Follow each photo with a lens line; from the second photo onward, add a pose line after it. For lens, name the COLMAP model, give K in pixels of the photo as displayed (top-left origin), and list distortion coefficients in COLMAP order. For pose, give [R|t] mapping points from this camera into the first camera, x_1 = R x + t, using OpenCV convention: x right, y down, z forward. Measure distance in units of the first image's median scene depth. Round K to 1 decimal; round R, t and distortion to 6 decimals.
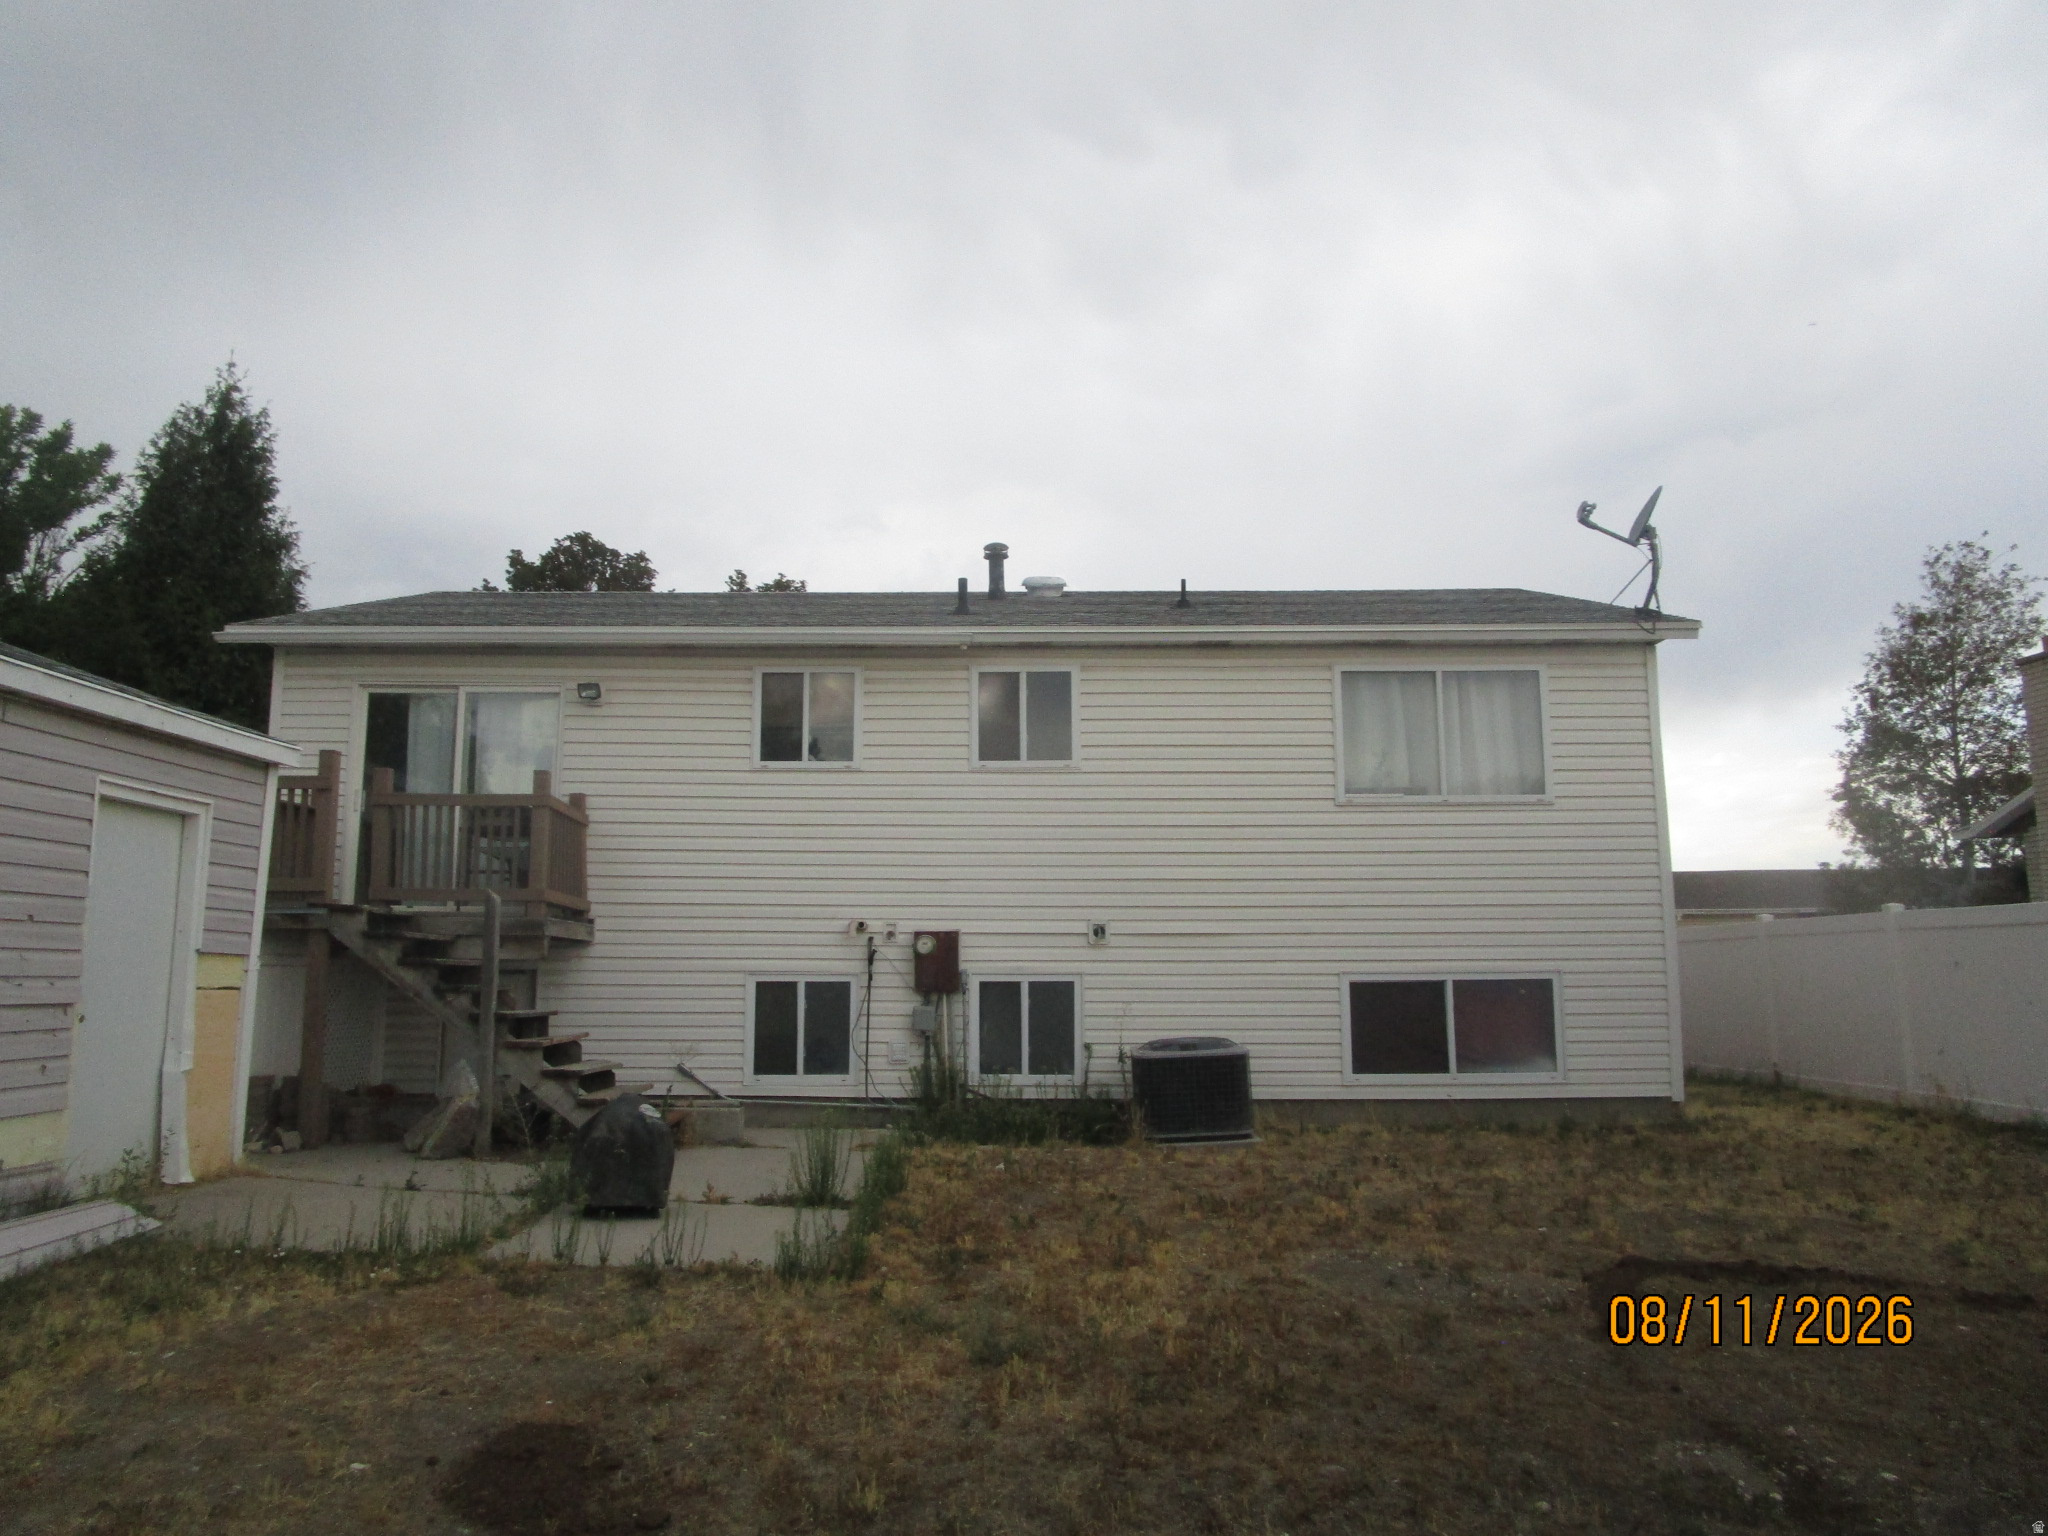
lens RADIAL K [[1466.0, 0, 1028.9], [0, 1466.0, 772.8], [0, 0, 1]] dist [-0.019450, 0.005139]
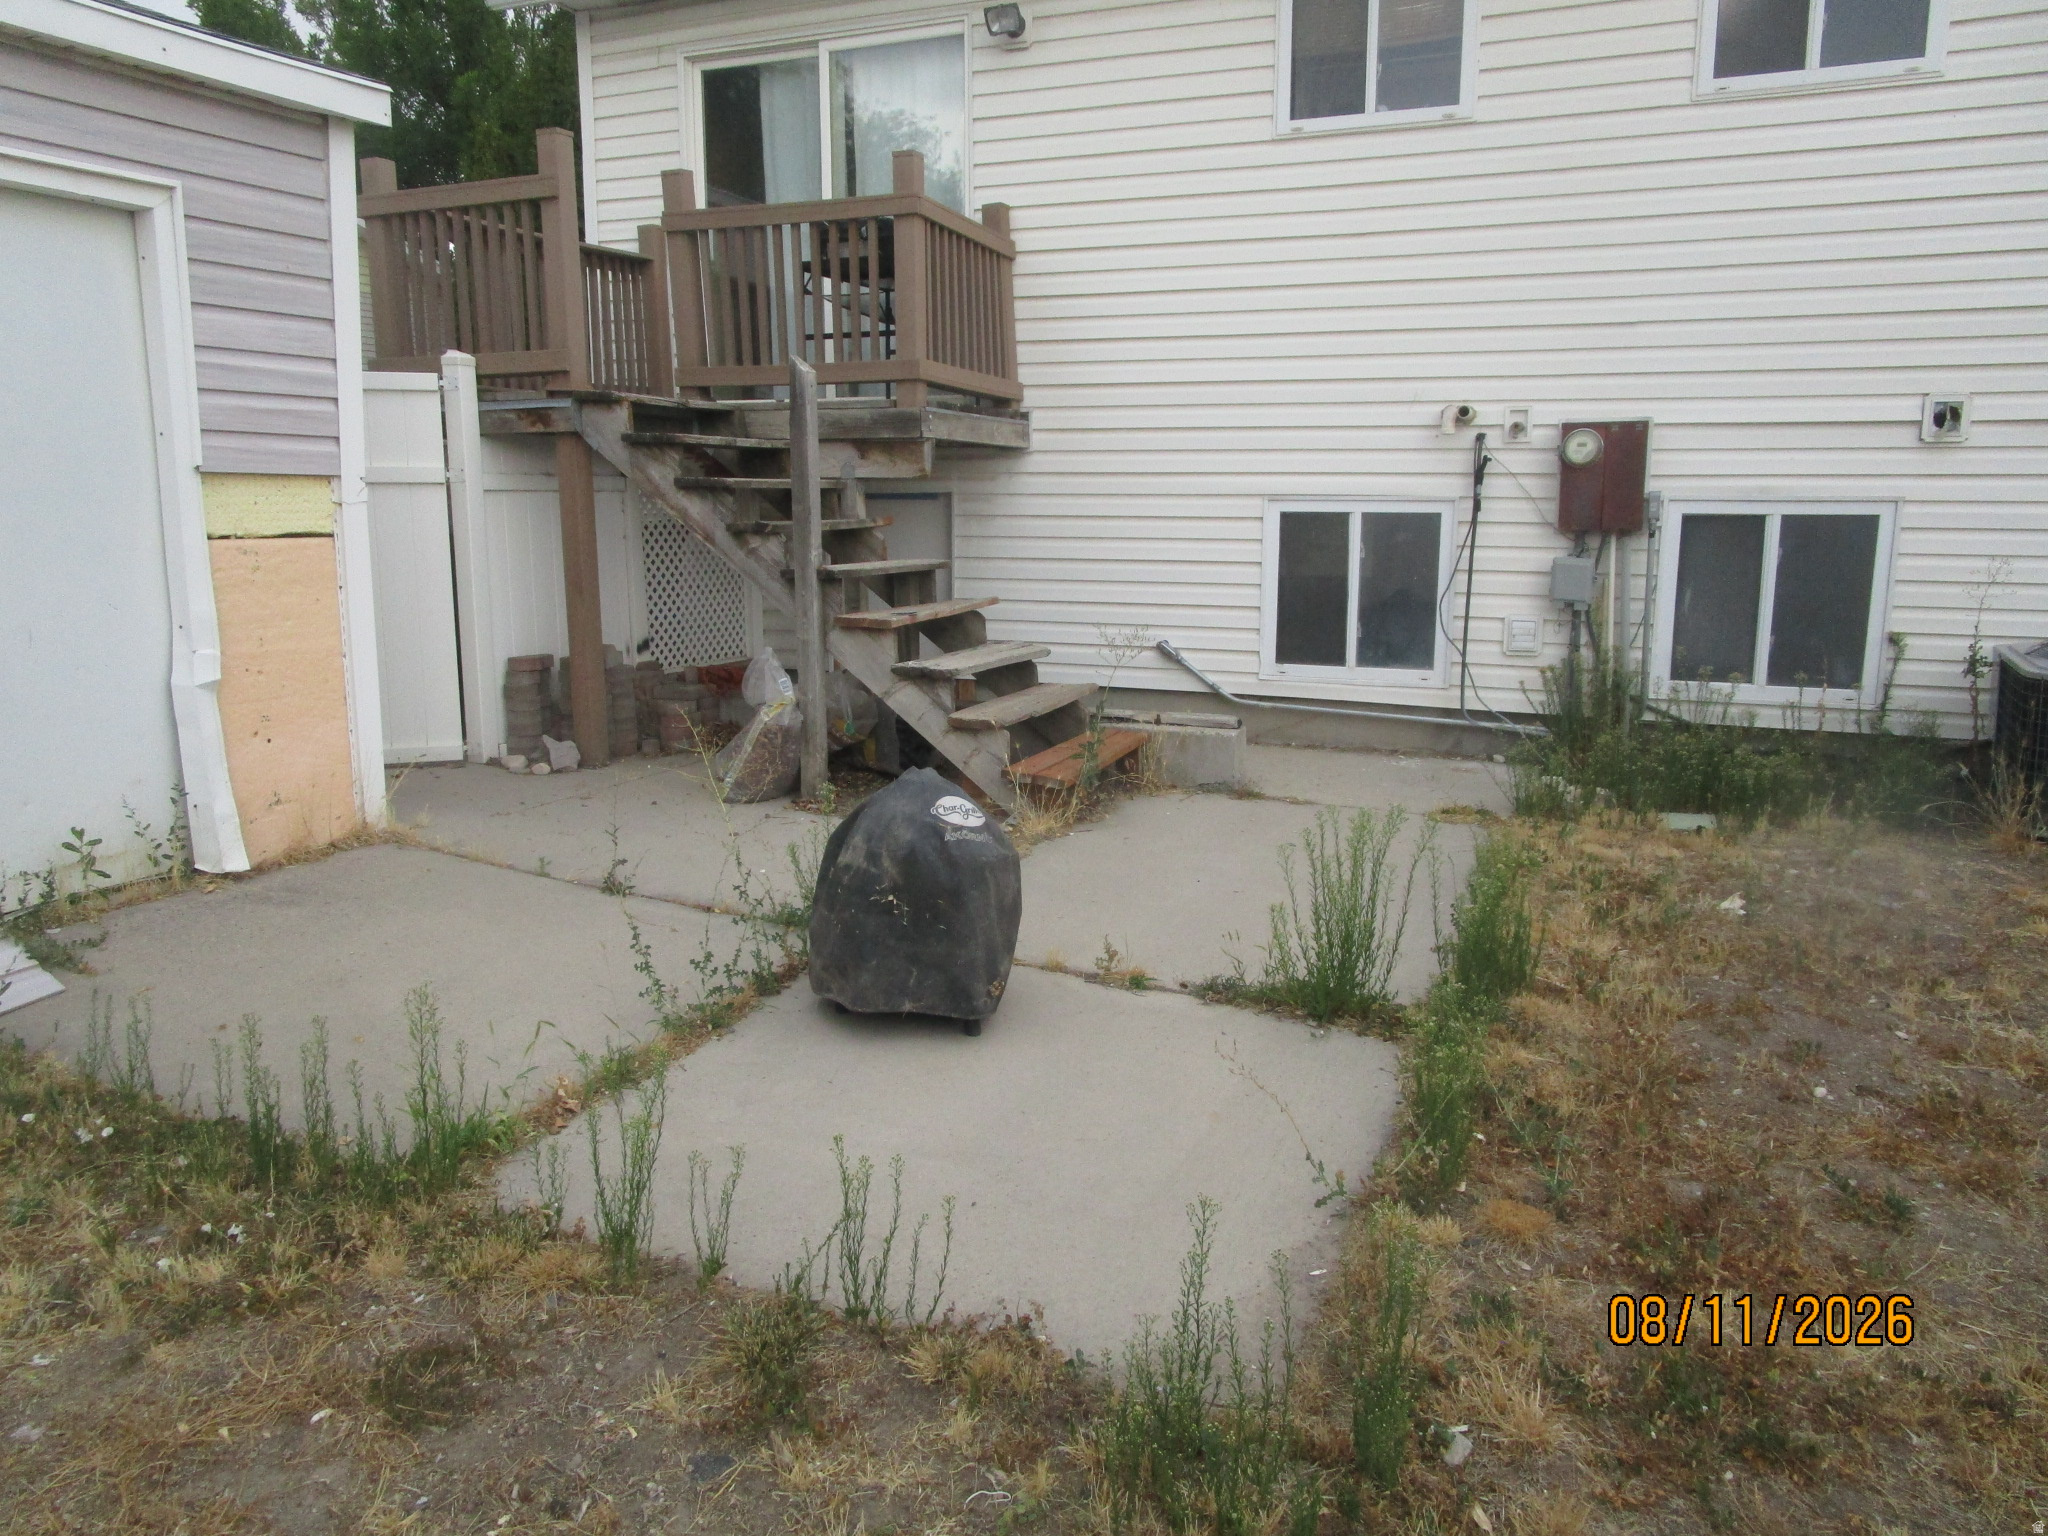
lens RADIAL K [[1466.0, 0, 1019.2], [0, 1466.0, 774.6], [0, 0, 1]] dist [-0.019450, 0.005139]
pose [[0.917321, 0.074406, -0.391133, -0.041355], [0.056359, 0.948224, 0.312562, 0.051019], [0.394138, -0.308763, 0.865633, 0.405941]]
